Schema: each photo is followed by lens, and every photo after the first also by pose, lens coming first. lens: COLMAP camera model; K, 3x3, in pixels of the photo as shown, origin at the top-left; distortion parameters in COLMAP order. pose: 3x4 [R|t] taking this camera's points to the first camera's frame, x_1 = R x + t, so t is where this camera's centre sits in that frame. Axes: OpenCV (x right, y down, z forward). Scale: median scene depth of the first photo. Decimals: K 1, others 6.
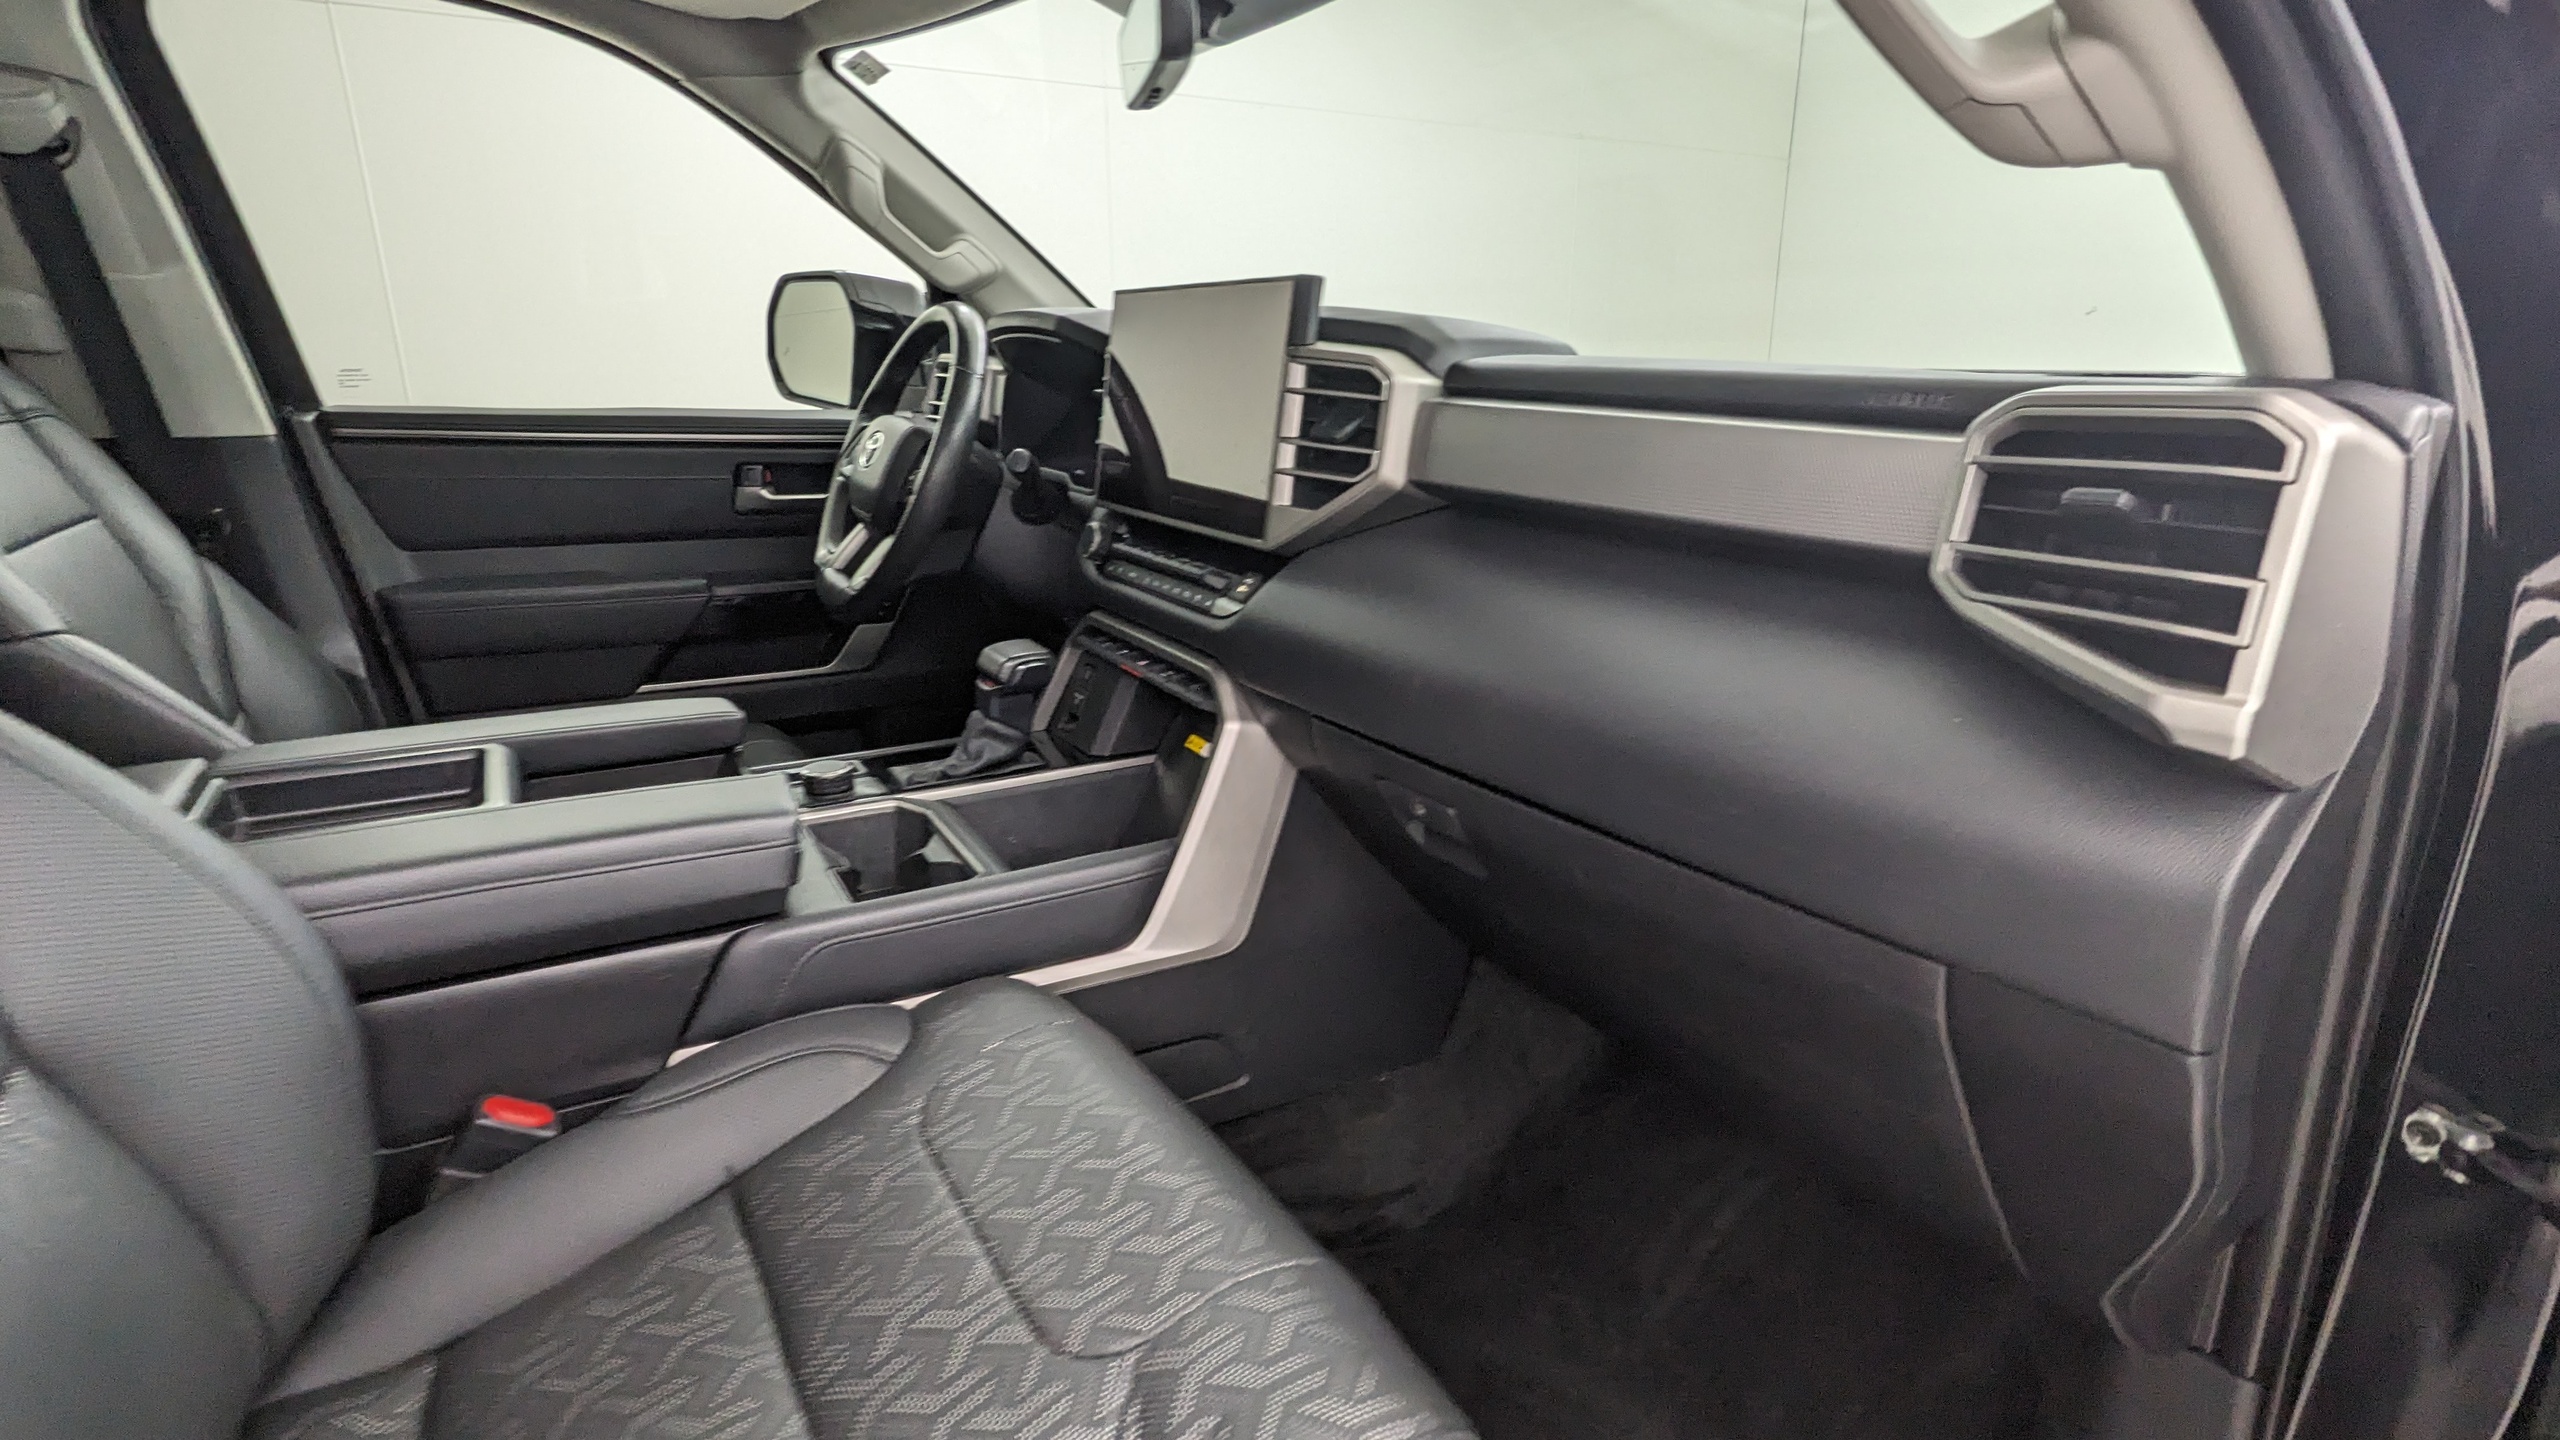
lens RADIAL K [[1243.2, 0, 1284.7], [0, 1243.2, 720.5], [0, 0, 1]] dist [0.003980, -0.000859]
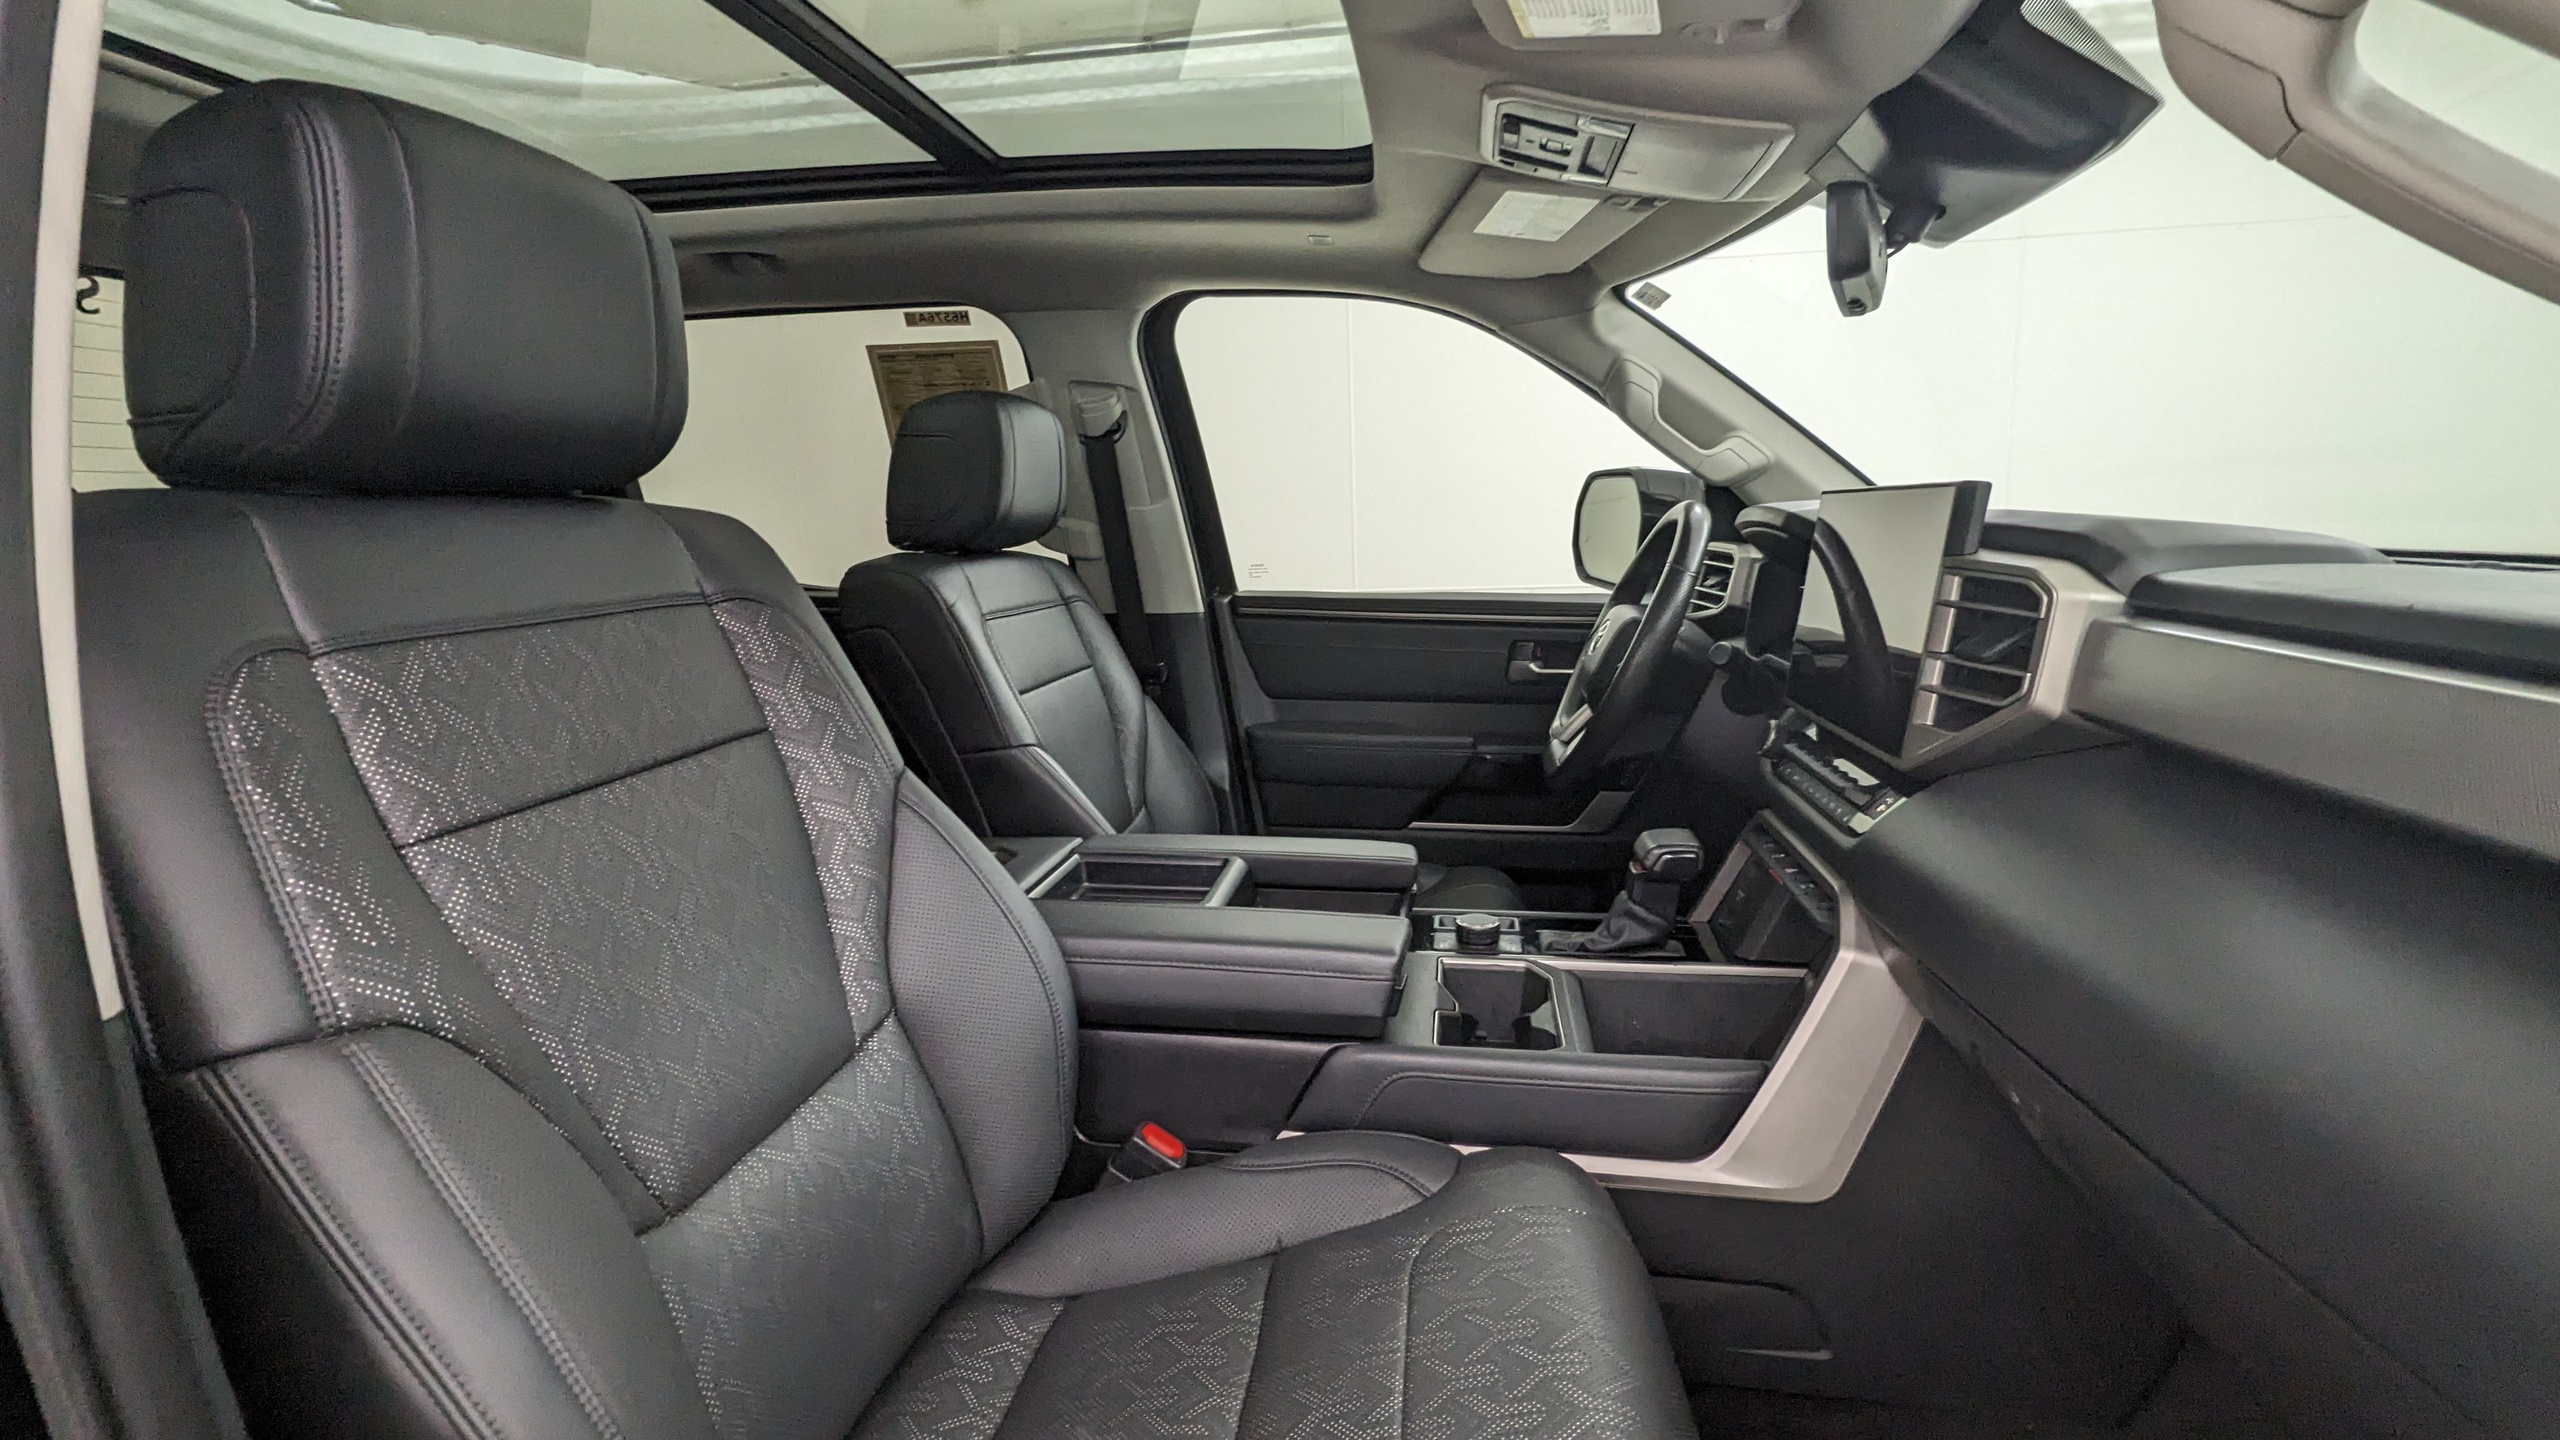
lens RADIAL K [[1243.2, 0, 1284.7], [0, 1243.2, 720.5], [0, 0, 1]] dist [0.003980, -0.000859]
pose [[0.768128, 0.076326, -0.635731, 0.209574], [-0.152682, 0.986063, -0.066092, -0.041726], [0.621826, 0.147832, 0.769076, 0.003037]]
